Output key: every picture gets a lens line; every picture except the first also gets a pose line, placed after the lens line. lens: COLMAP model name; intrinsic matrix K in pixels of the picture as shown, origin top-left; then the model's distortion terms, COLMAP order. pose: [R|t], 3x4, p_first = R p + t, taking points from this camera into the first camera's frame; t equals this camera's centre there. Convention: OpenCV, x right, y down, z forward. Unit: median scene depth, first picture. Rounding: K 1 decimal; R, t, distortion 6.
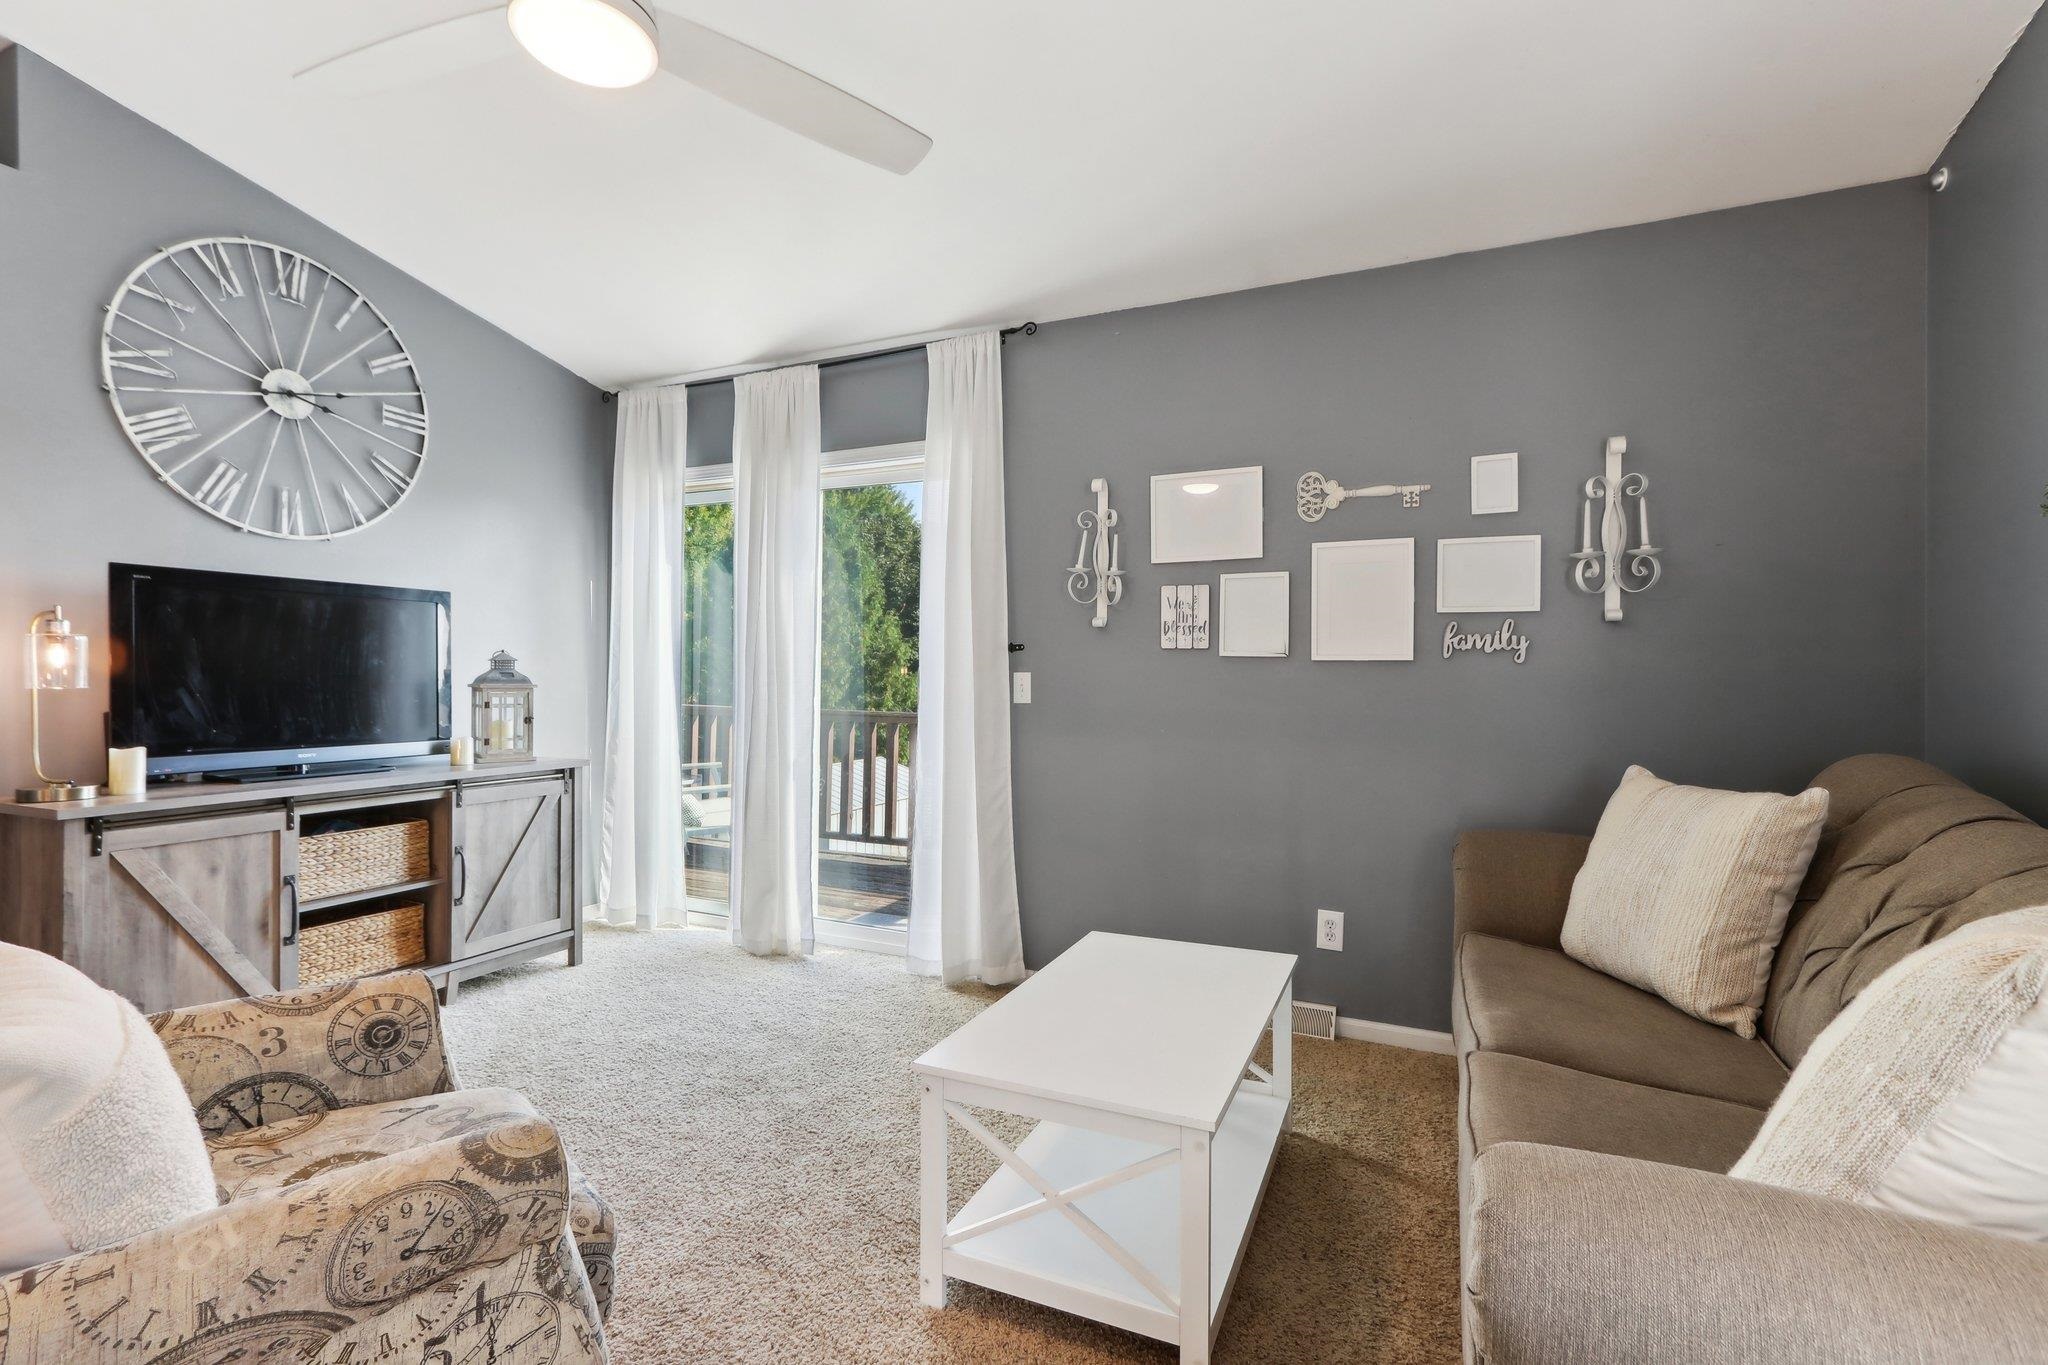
lens RADIAL K [[968.5, 0, 980.7], [0, 968.5, 664.9], [0, 0, 1]] dist [-0.000568, 0.002186]
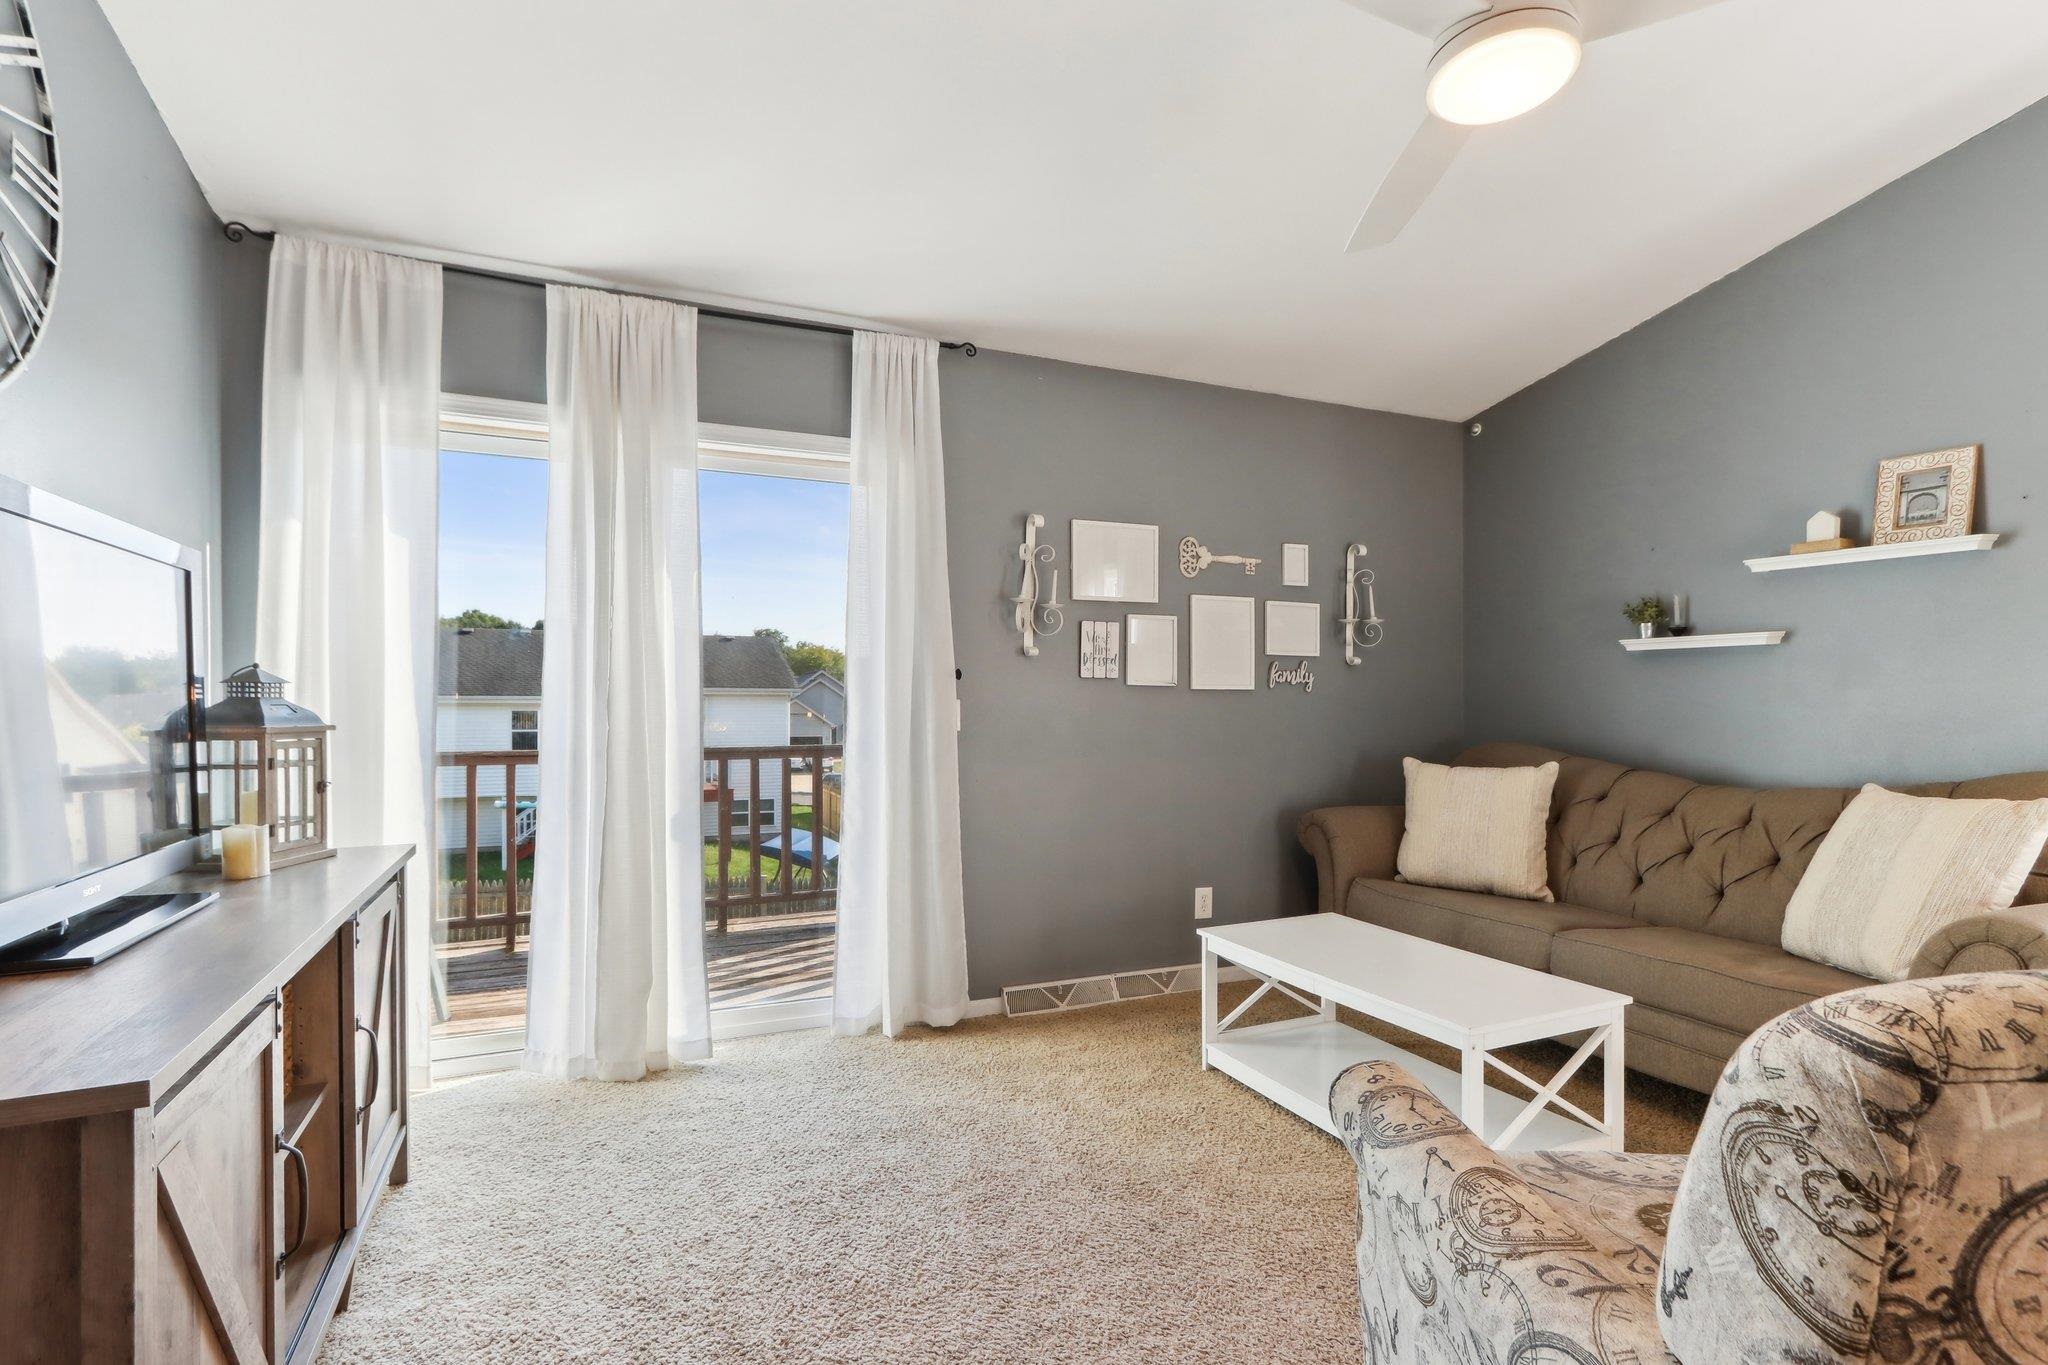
lens RADIAL K [[968.5, 0, 1007.9], [0, 968.5, 697.4], [0, 0, 1]] dist [-0.000568, 0.002186]
pose [[0.648068, -0.003283, 0.761576, -0.721482], [-0.004124, 0.999961, 0.007820, -0.002772], [-0.761571, -0.008209, 0.648029, 0.355743]]
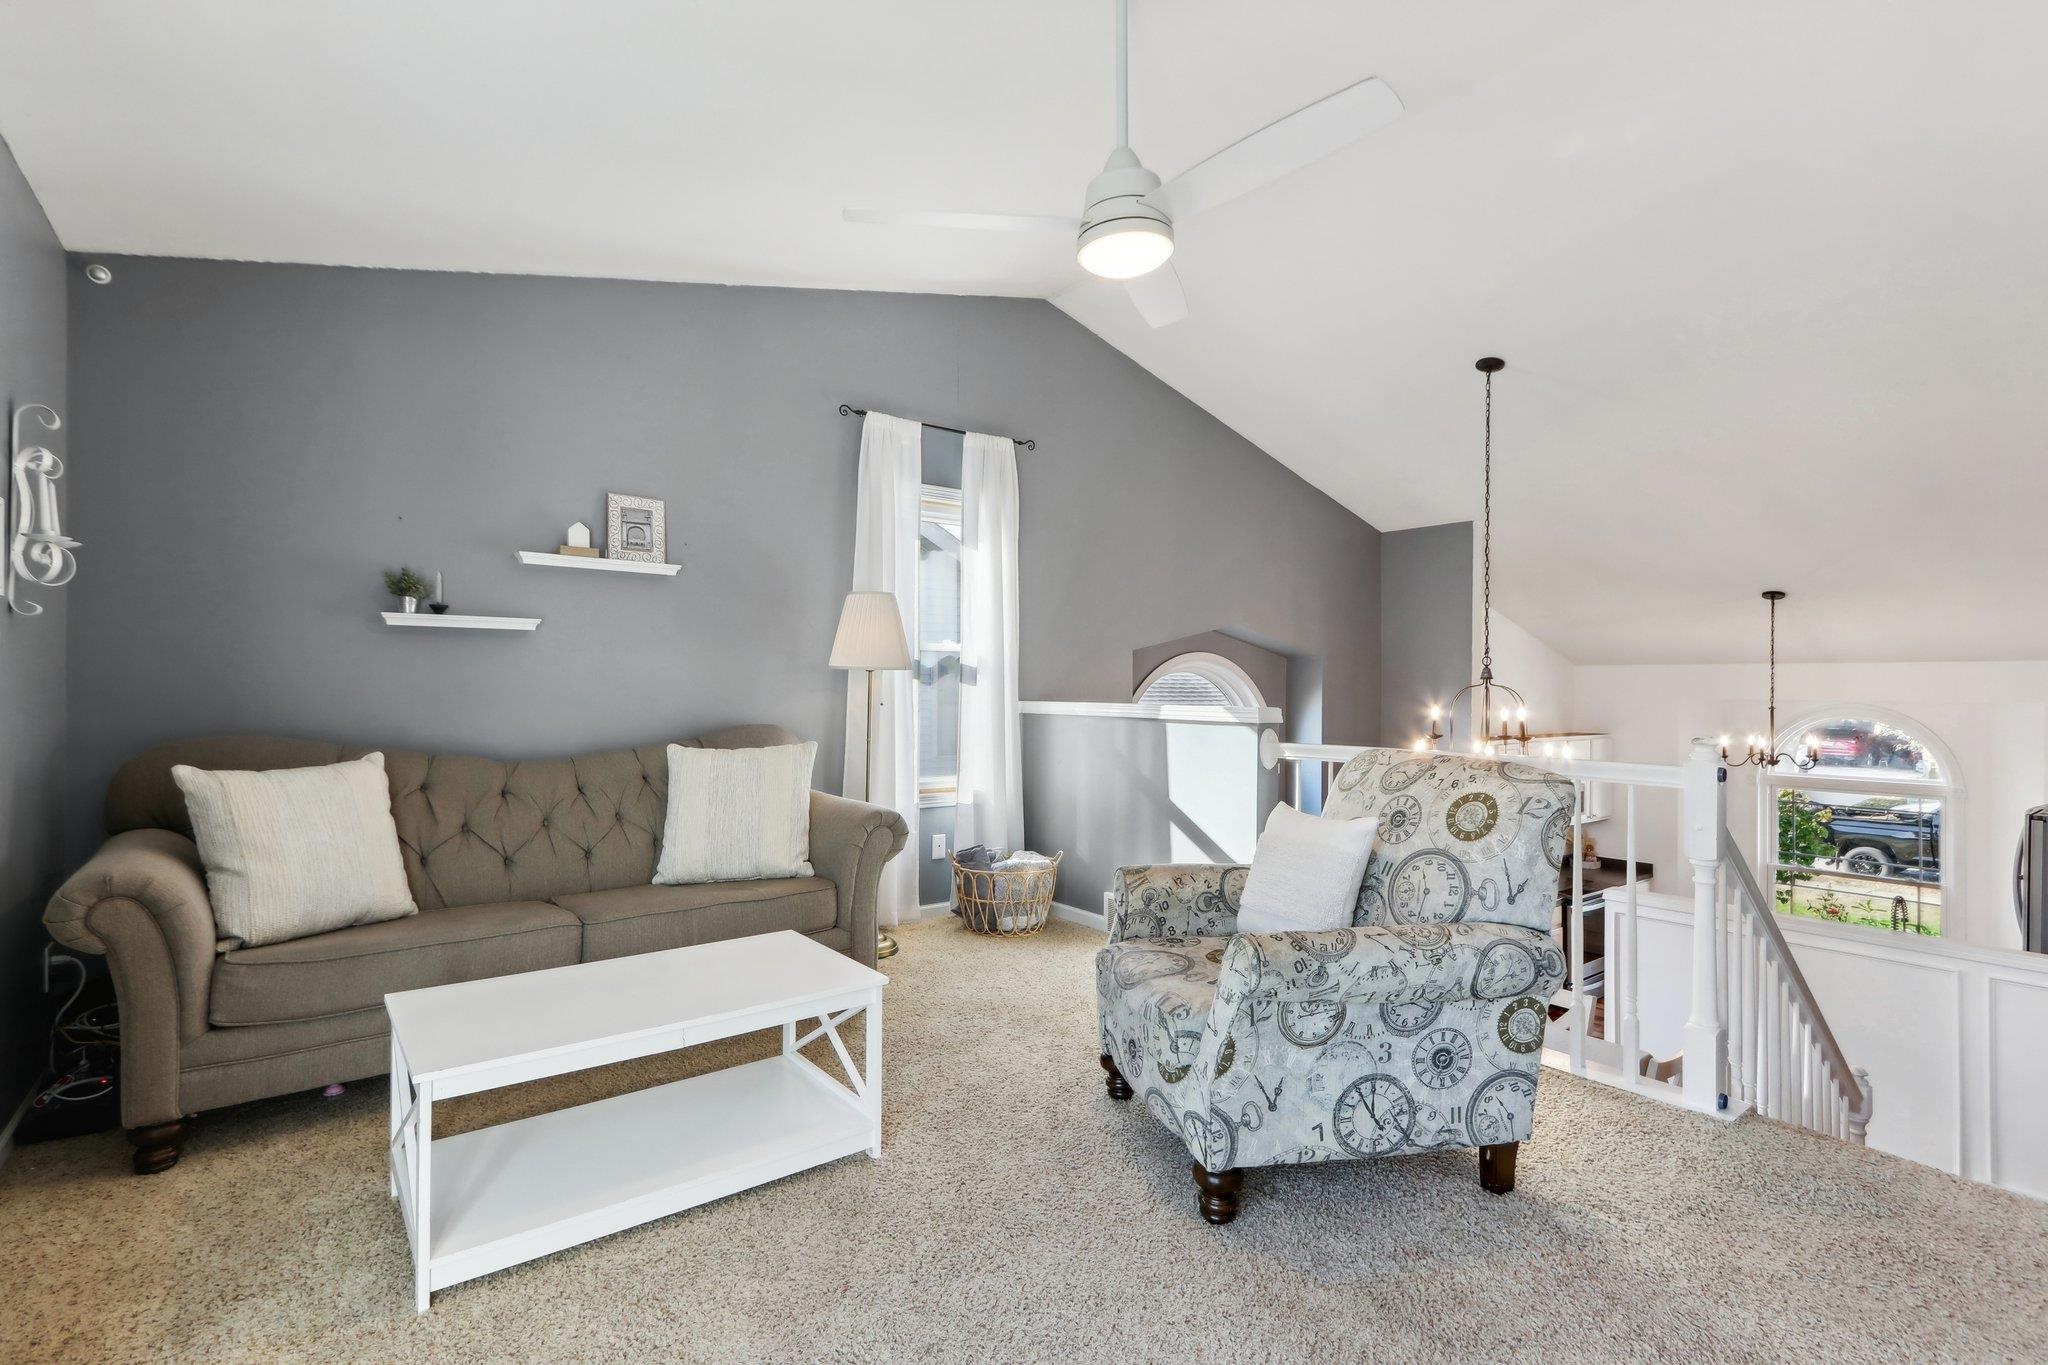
lens RADIAL K [[953.1, 0, 982.0], [0, 953.1, 679.5], [0, 0, 1]] dist [0.006322, 0.001431]
pose [[-0.882766, -0.010551, 0.469694, -0.425733], [-0.016078, 0.999841, -0.007758, 0.004444], [-0.469537, -0.014400, -0.882795, 1.134907]]
